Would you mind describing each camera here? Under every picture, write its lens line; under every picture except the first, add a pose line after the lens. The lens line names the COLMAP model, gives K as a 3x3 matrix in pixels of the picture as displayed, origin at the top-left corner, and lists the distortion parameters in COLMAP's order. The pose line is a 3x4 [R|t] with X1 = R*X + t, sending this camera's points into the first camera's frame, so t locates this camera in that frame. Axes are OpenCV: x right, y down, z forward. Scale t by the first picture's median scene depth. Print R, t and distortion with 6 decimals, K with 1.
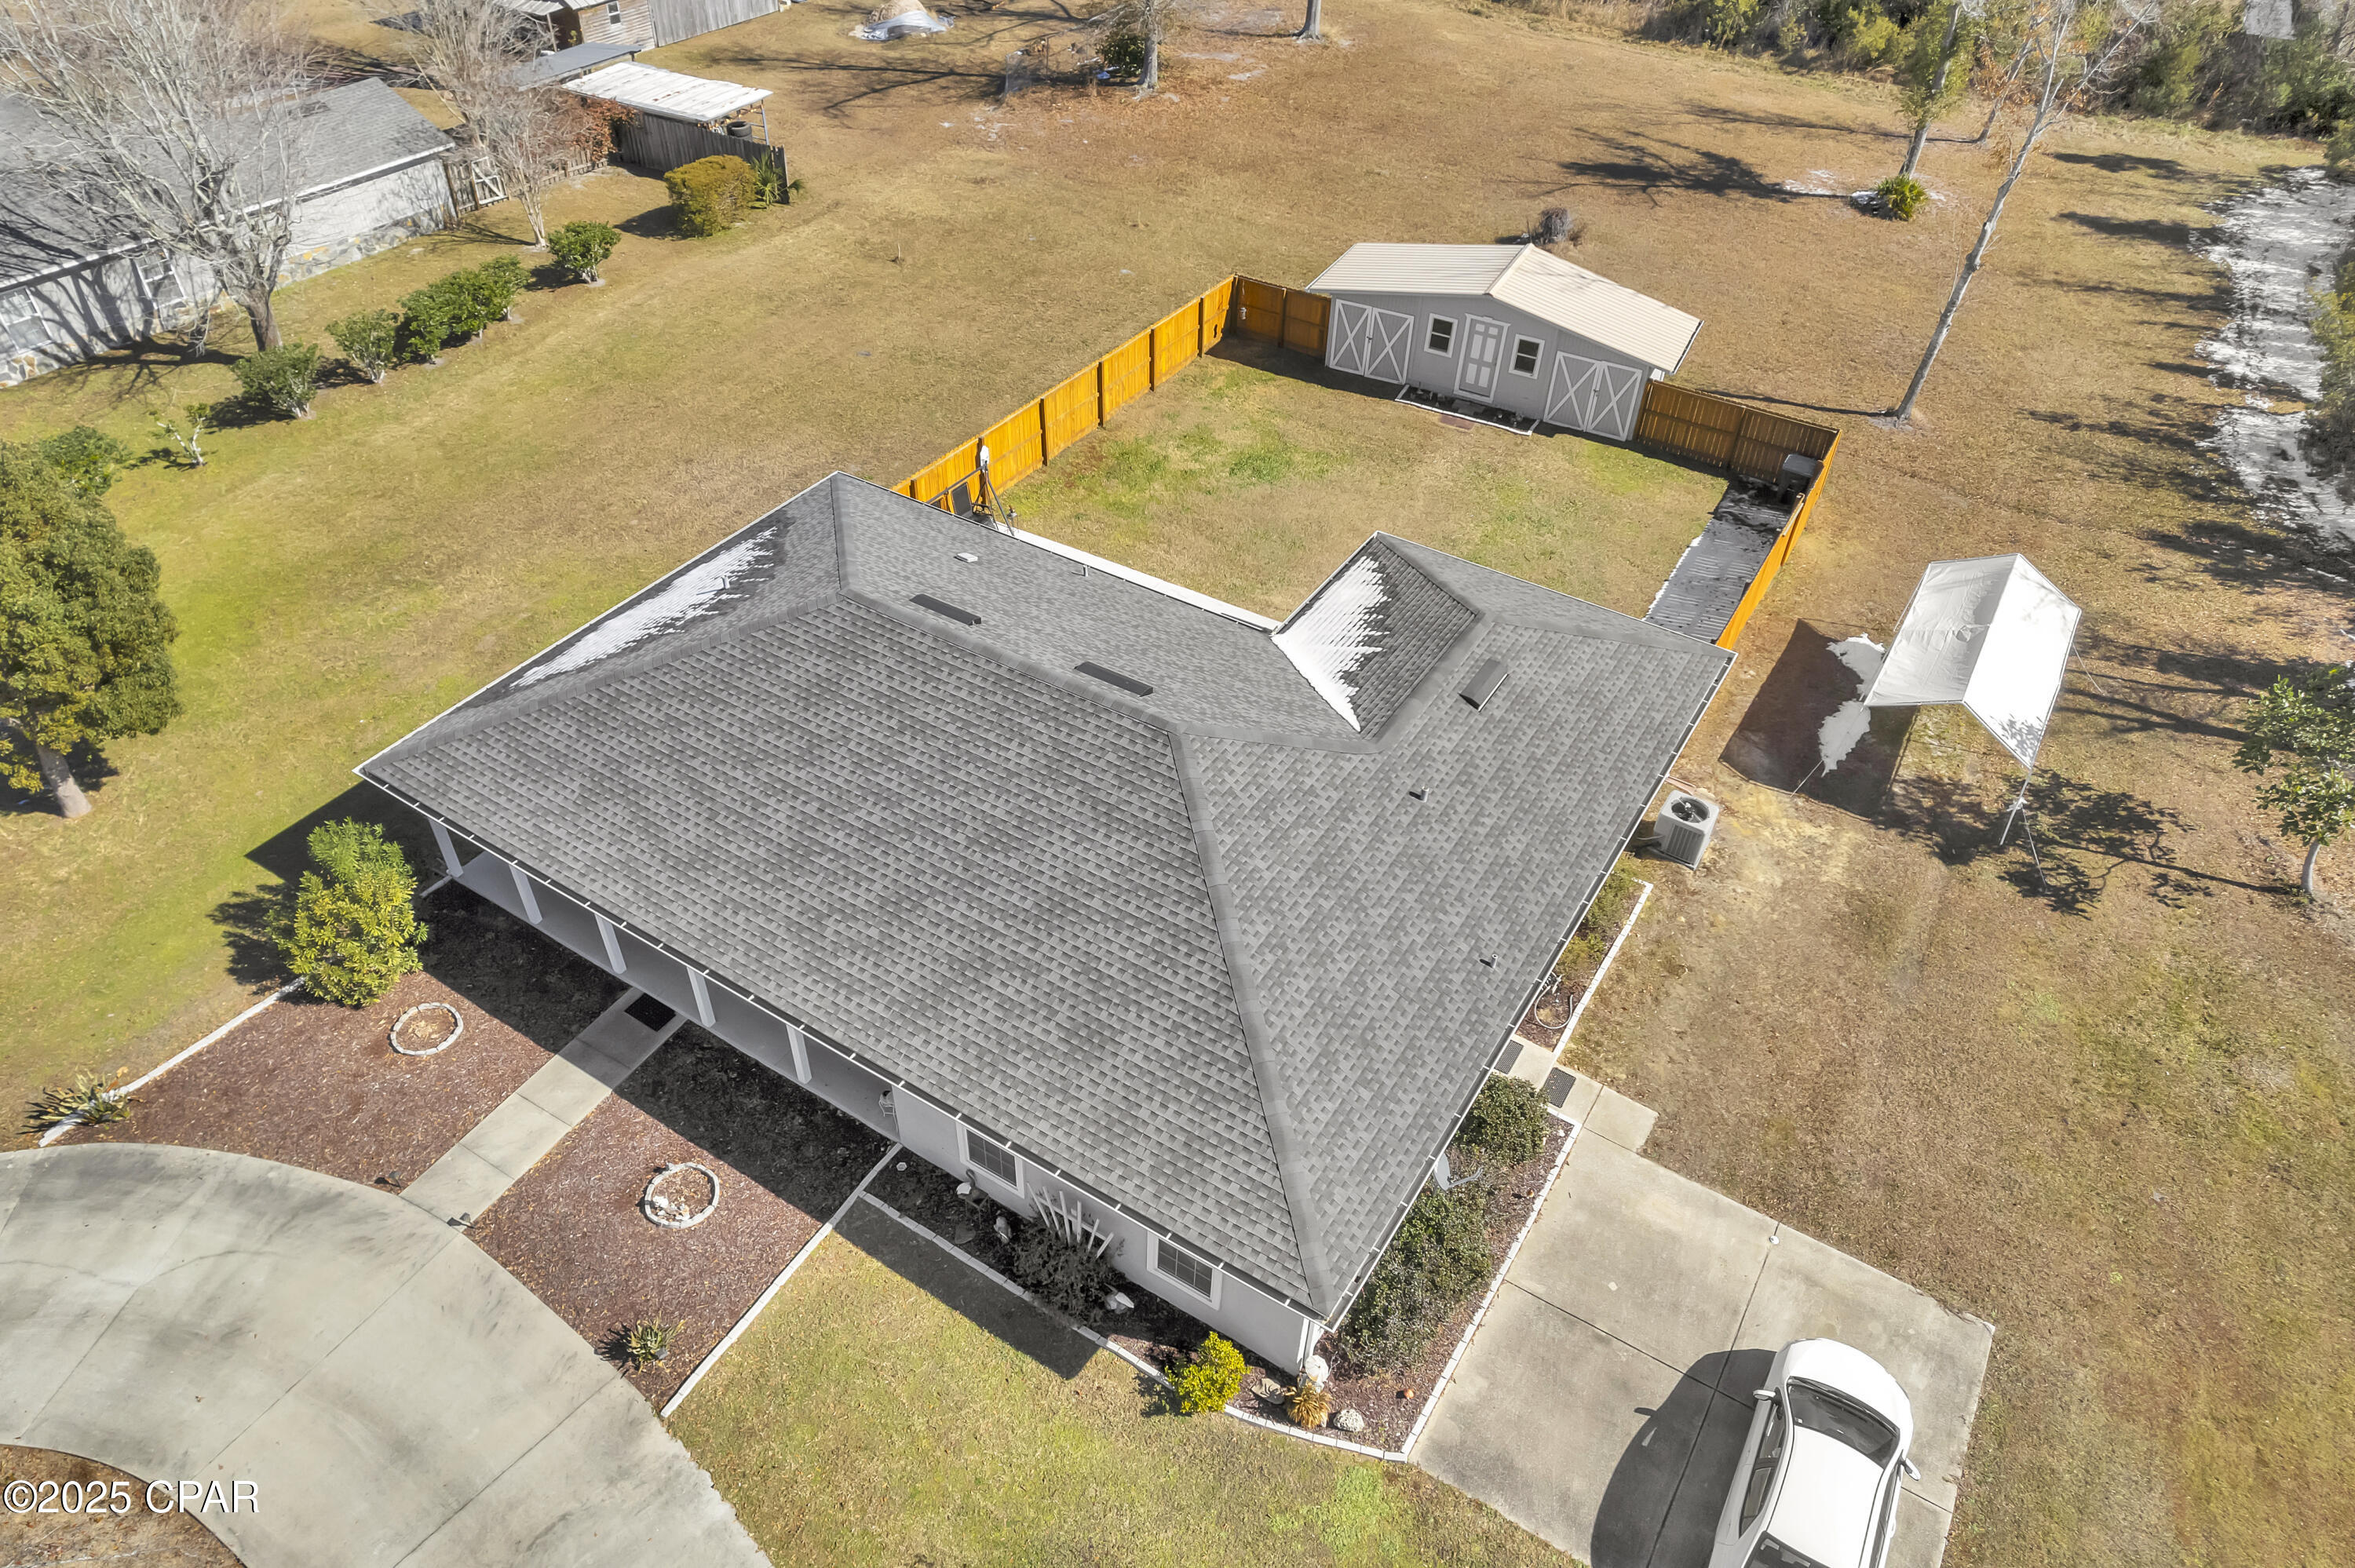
lens RADIAL K [[1548.4, 0, 1178.3], [0, 1548.4, 788.0], [0, 0, 1]] dist [-0.100284, 0.111066]
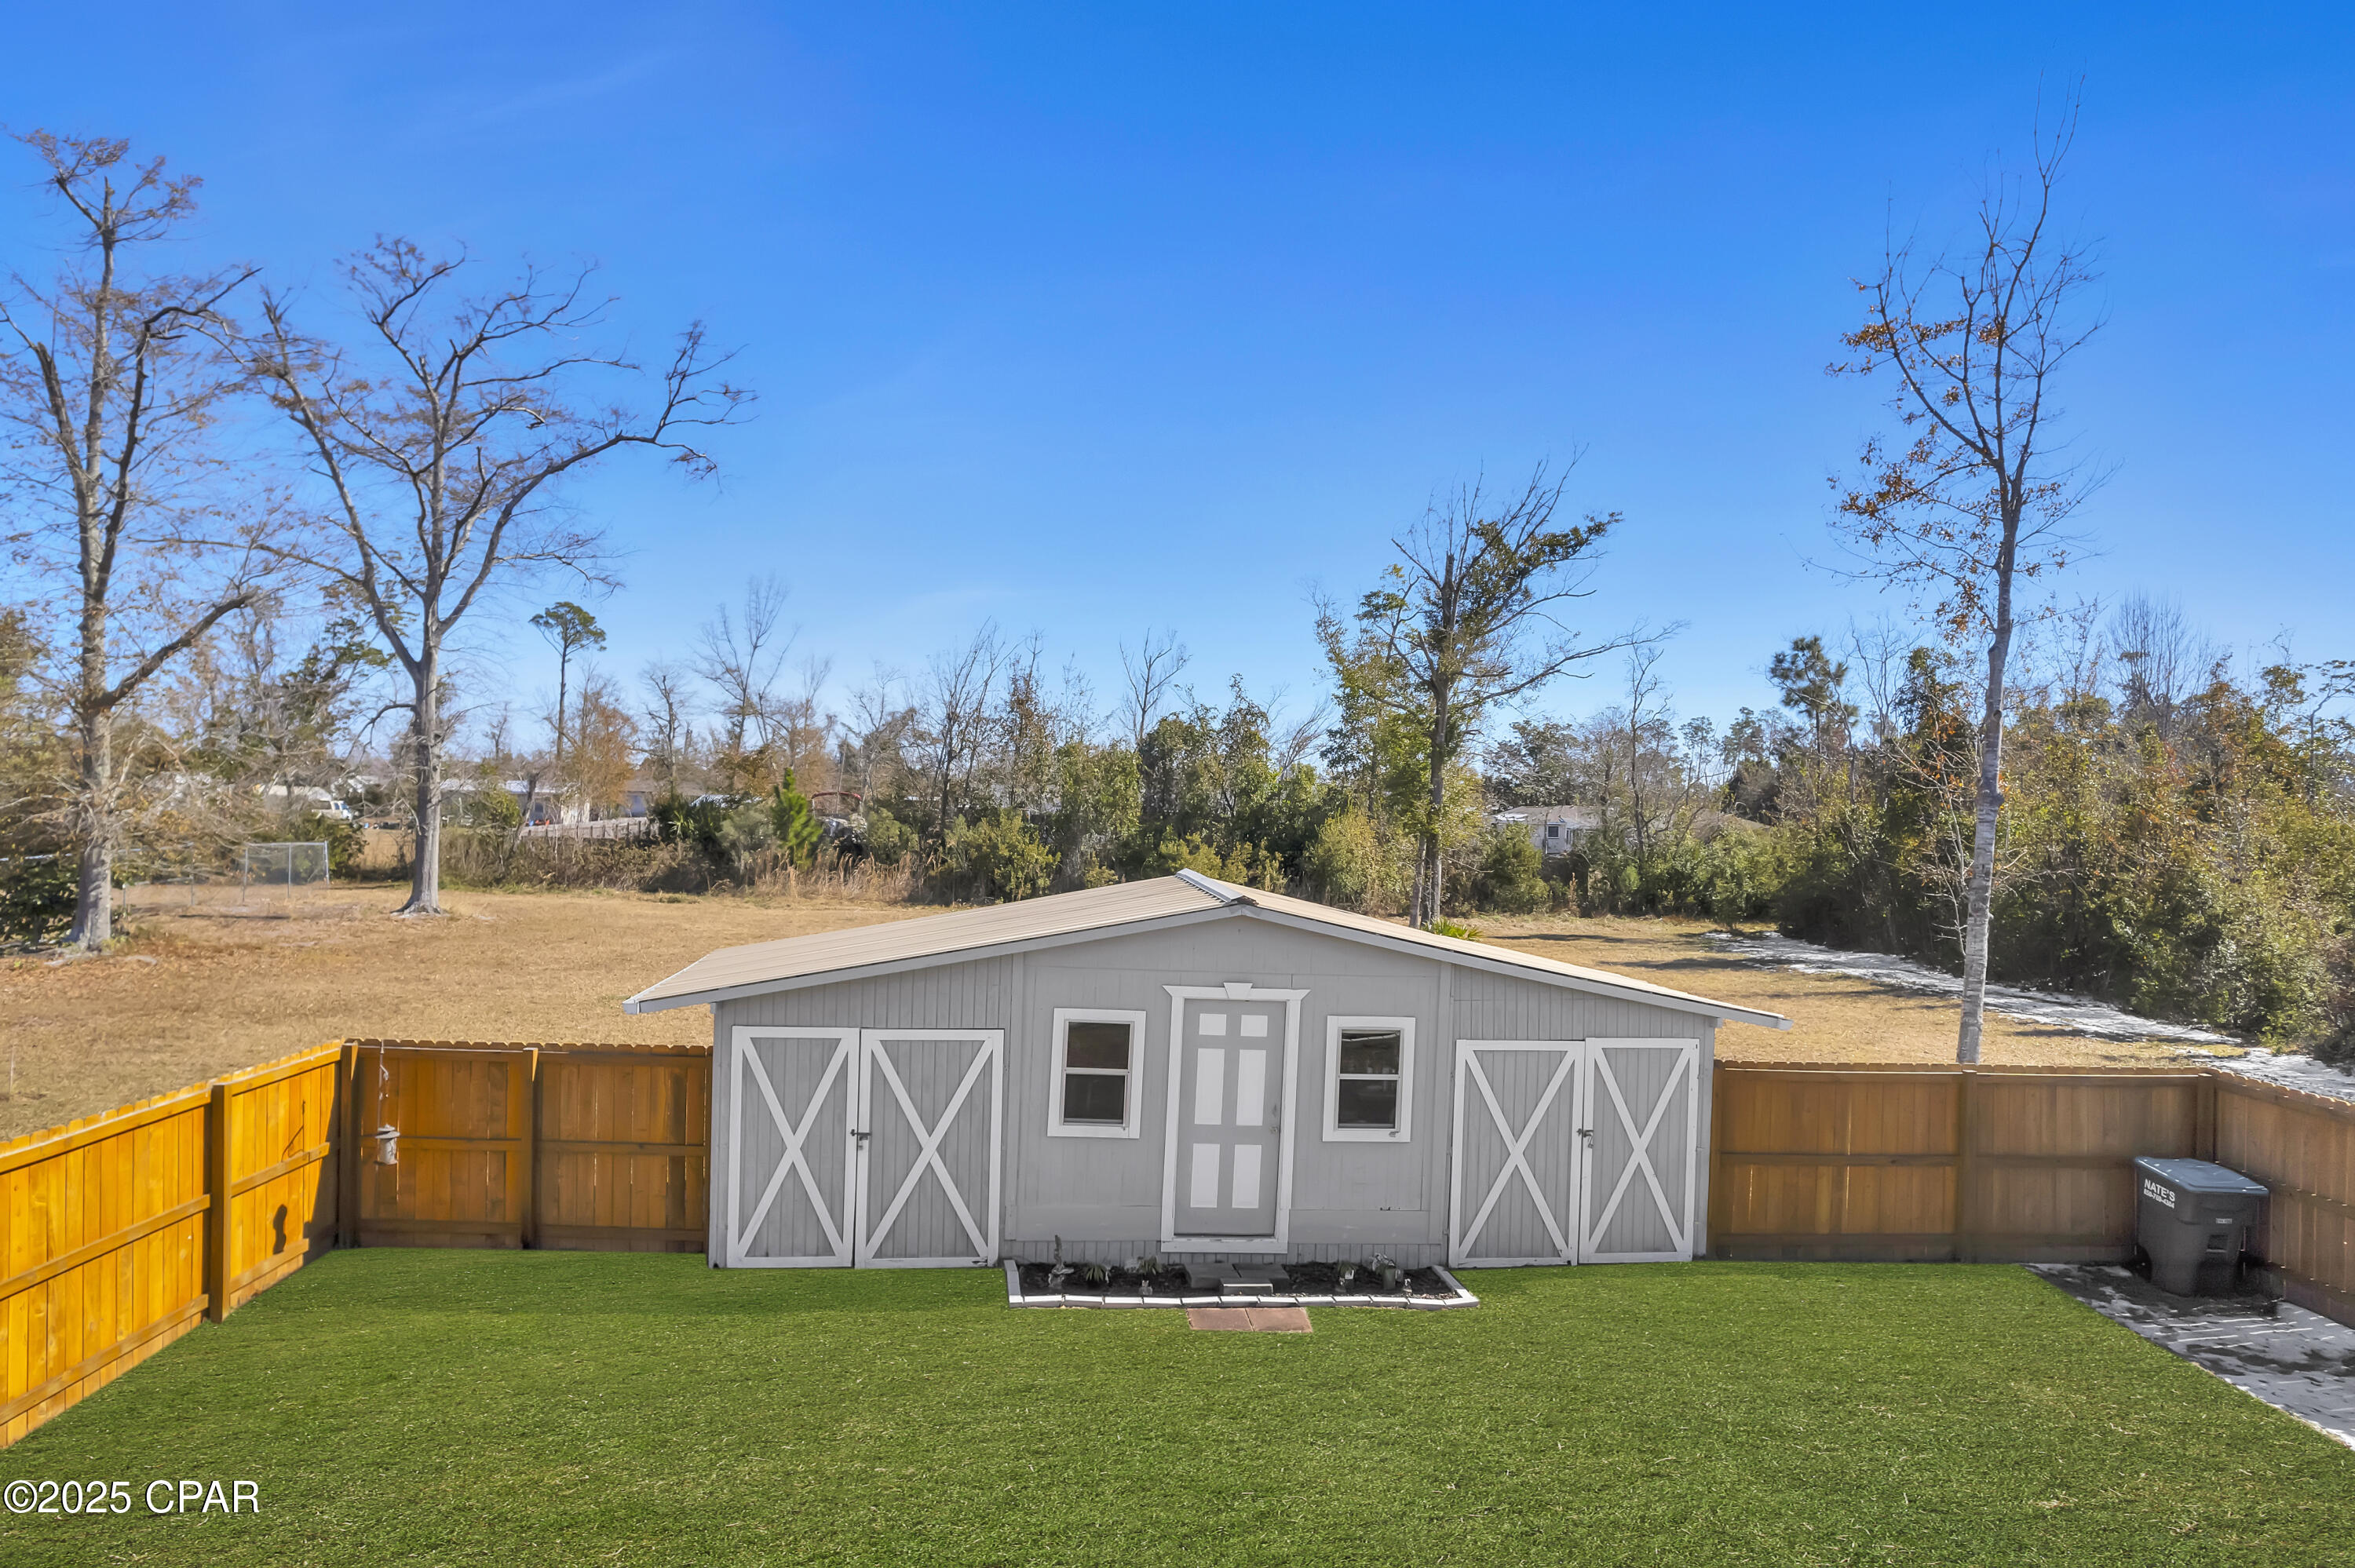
lens RADIAL K [[1526.6, 0, 1175.2], [0, 1526.6, 803.7], [0, 0, 1]] dist [-0.077167, 0.085187]
pose [[0.835386, -0.009061, 0.549589, 0.011444], [0.356442, 0.770064, -0.529103, -0.157192], [-0.418424, 0.637902, 0.646531, 0.714936]]
